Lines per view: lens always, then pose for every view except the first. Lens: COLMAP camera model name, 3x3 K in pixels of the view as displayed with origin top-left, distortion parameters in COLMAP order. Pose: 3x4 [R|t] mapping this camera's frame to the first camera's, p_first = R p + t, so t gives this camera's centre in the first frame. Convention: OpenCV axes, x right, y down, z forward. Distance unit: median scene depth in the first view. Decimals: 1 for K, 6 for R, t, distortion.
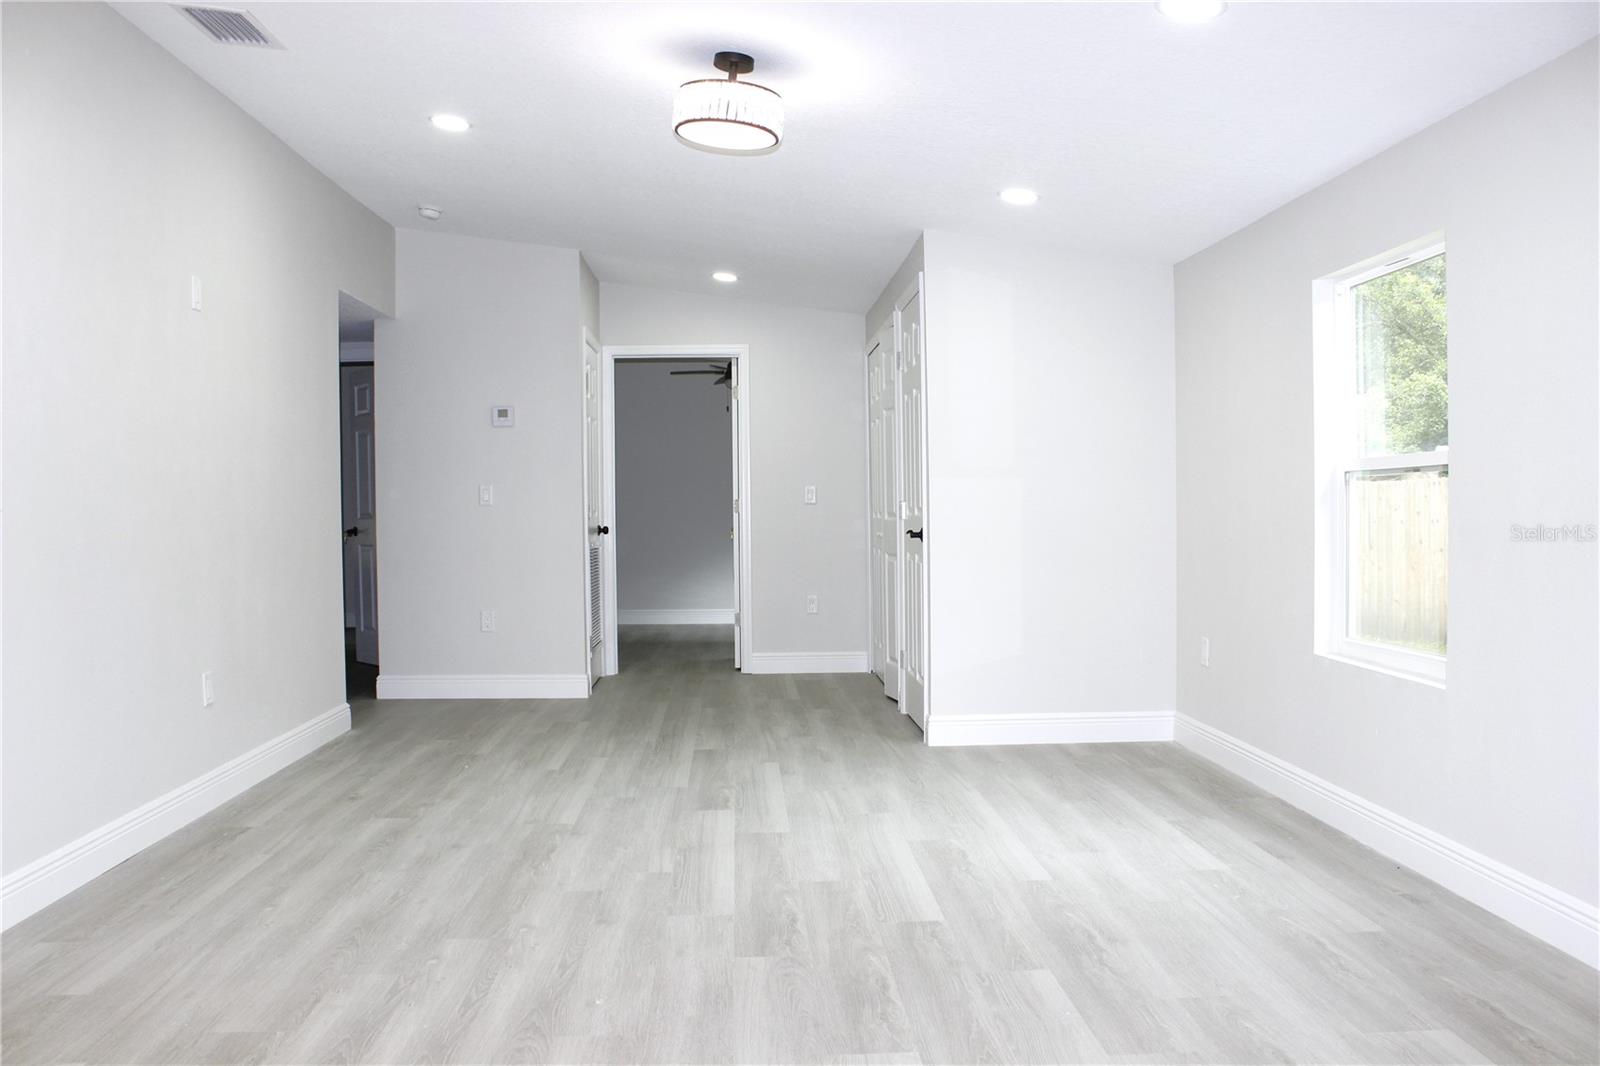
lens RADIAL K [[1343.7, 0, 790.8], [0, 1343.7, 537.4], [0, 0, 1]] dist [-0.157604, 0.137882]
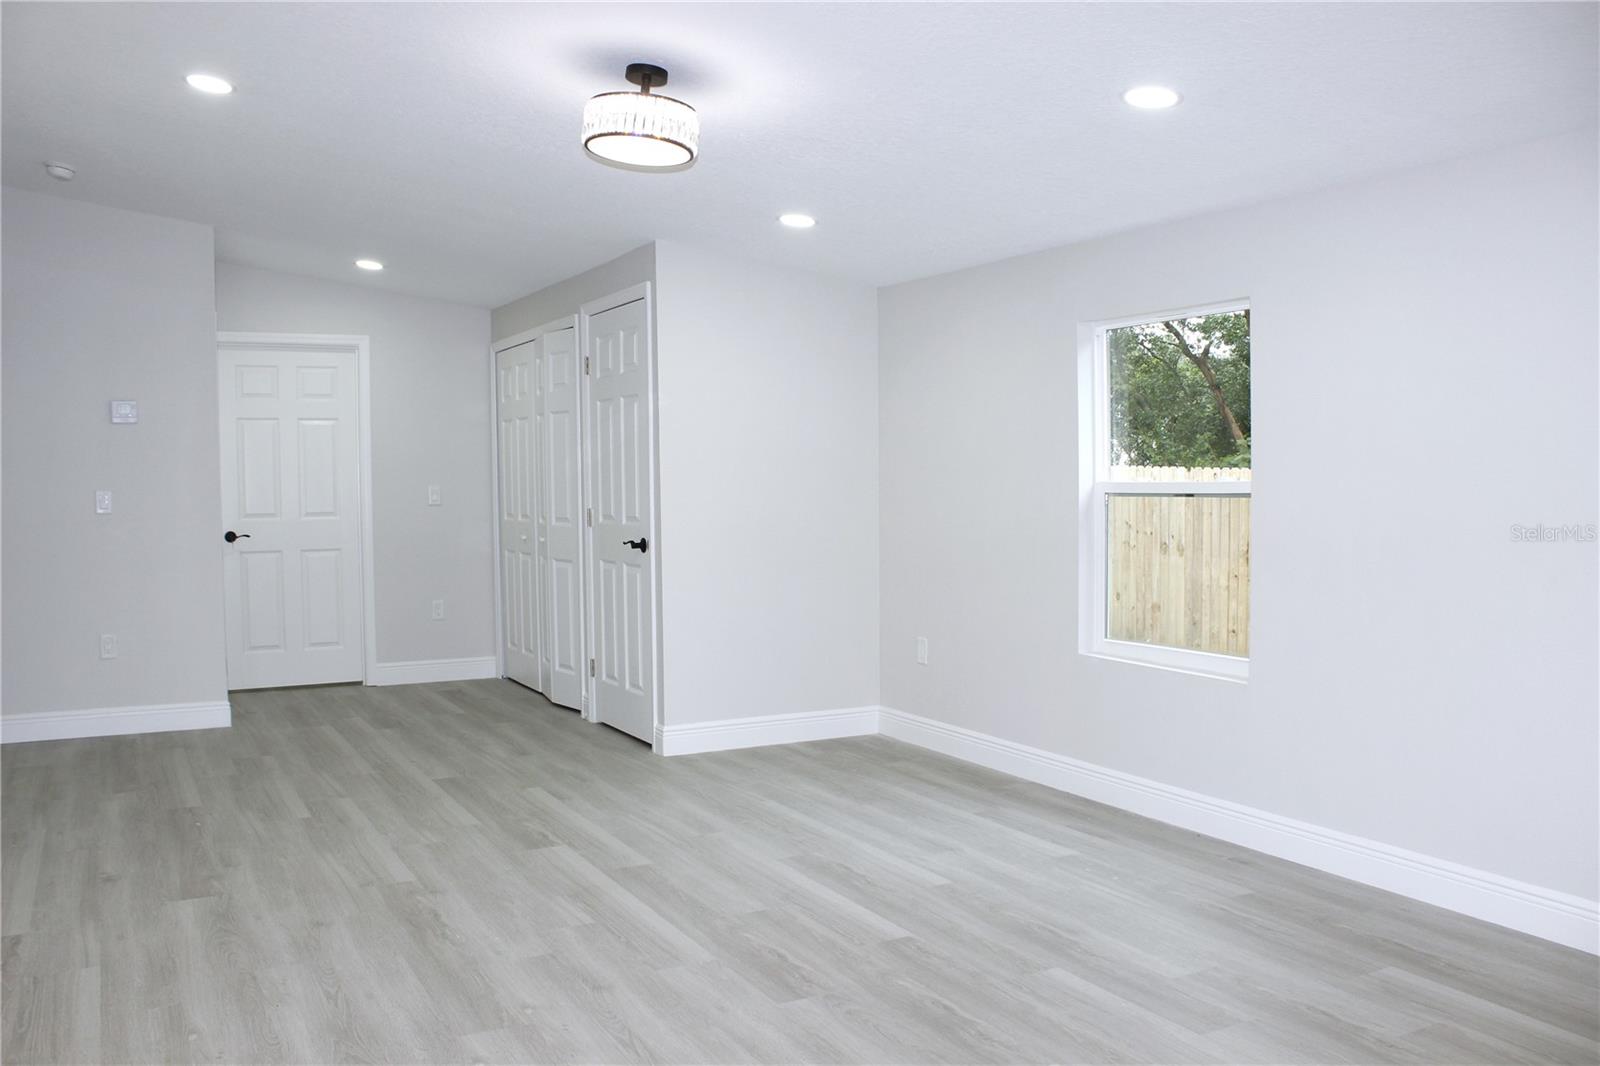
lens RADIAL K [[1343.7, 0, 790.8], [0, 1343.7, 537.4], [0, 0, 1]] dist [-0.157604, 0.137882]
pose [[0.901731, -0.017036, 0.431962, -0.364069], [0.008868, 0.999742, 0.020916, -0.042767], [-0.432207, -0.015029, 0.901649, 0.085407]]
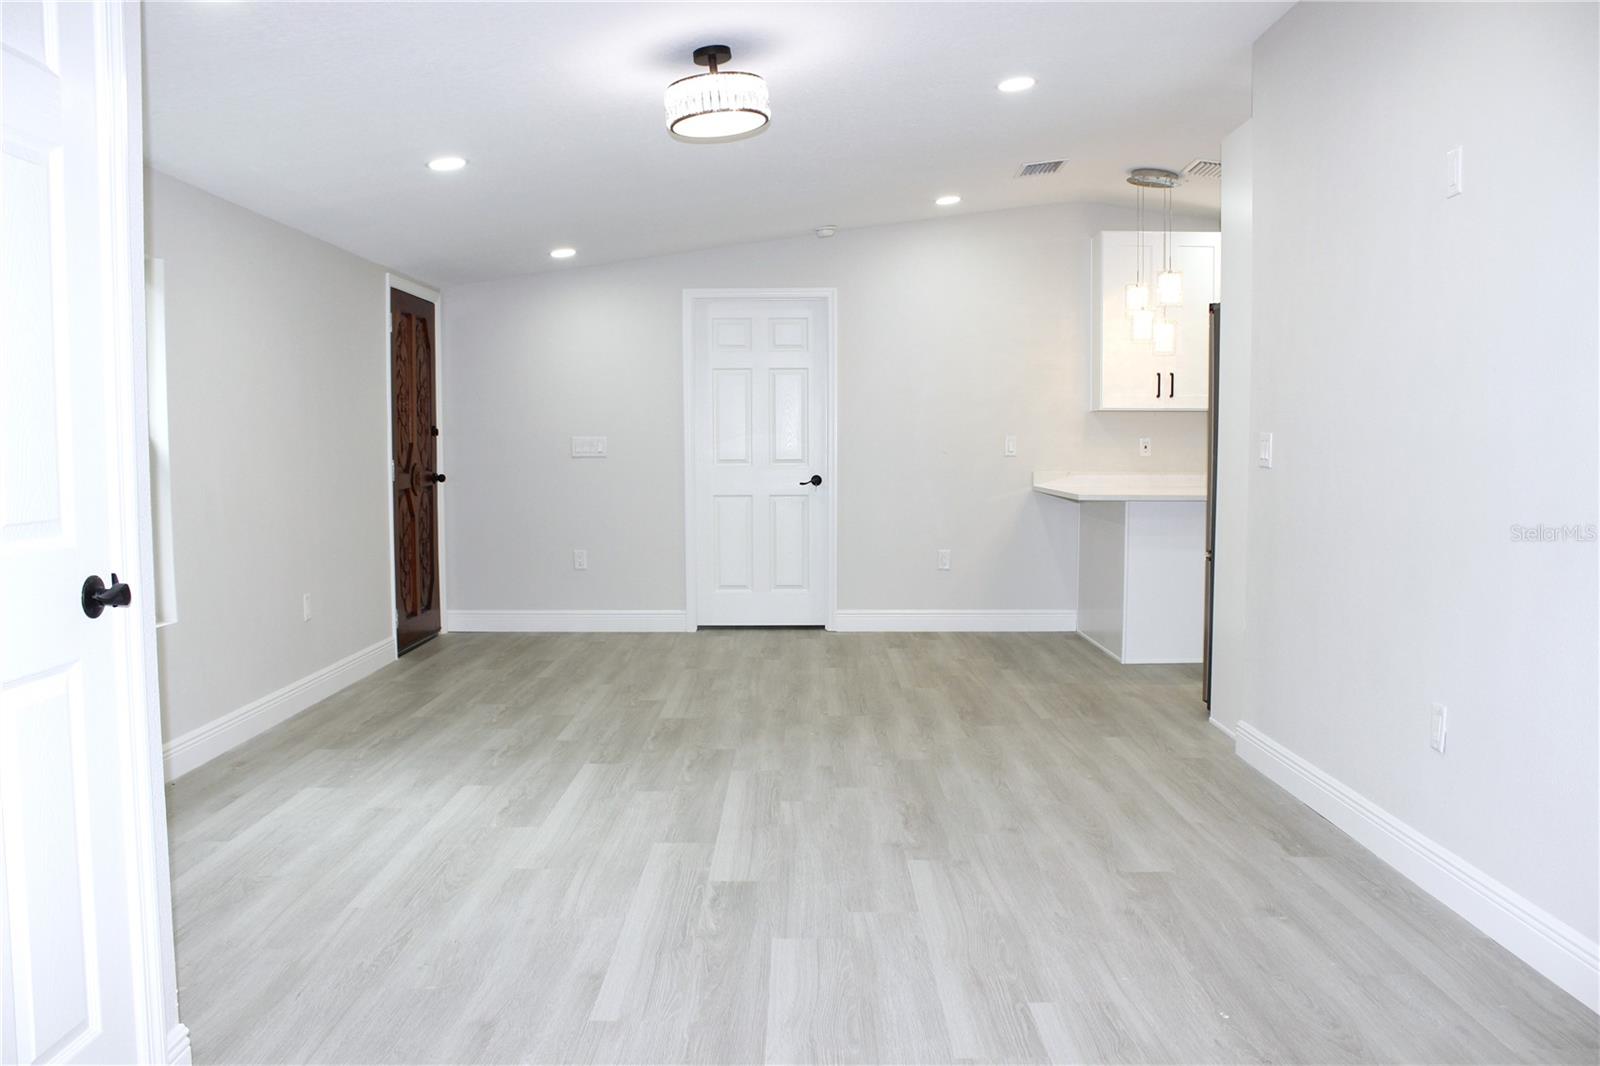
lens RADIAL K [[1343.7, 0, 790.8], [0, 1343.7, 537.4], [0, 0, 1]] dist [-0.157604, 0.137882]
pose [[-0.998676, 0.009327, 0.050591, -0.154230], [0.014036, 0.995518, 0.093527, -0.071675], [-0.049492, 0.094114, -0.994331, 2.063822]]
